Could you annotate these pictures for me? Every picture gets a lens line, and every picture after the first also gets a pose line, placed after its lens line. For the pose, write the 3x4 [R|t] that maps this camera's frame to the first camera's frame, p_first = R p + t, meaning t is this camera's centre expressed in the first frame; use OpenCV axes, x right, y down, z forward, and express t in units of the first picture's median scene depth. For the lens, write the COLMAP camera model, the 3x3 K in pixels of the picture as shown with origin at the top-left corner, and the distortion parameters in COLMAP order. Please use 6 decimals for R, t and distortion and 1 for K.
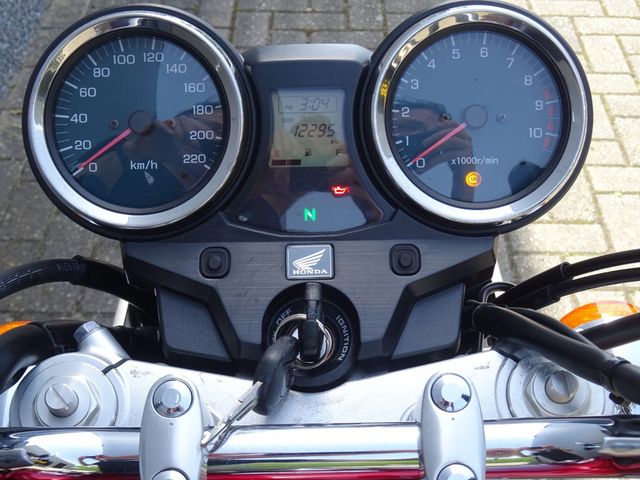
lens RADIAL K [[1050.8, 0, 319.0], [0, 1050.8, 240.8], [0, 0, 1]] dist [0.010108, 0.000000]
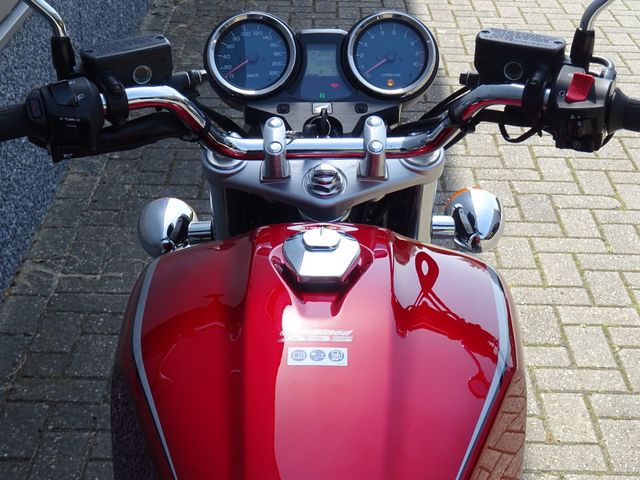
lens RADIAL K [[1307.2, 0, 320.3], [0, 1307.2, 239.5], [0, 0, 1]] dist [0.079305, 0.000000]
pose [[0.999931, 0.007947, 0.008698, -0.007376], [-0.005575, 0.969545, -0.244850, 0.209287], [-0.010379, 0.244785, 0.969522, -0.369940]]
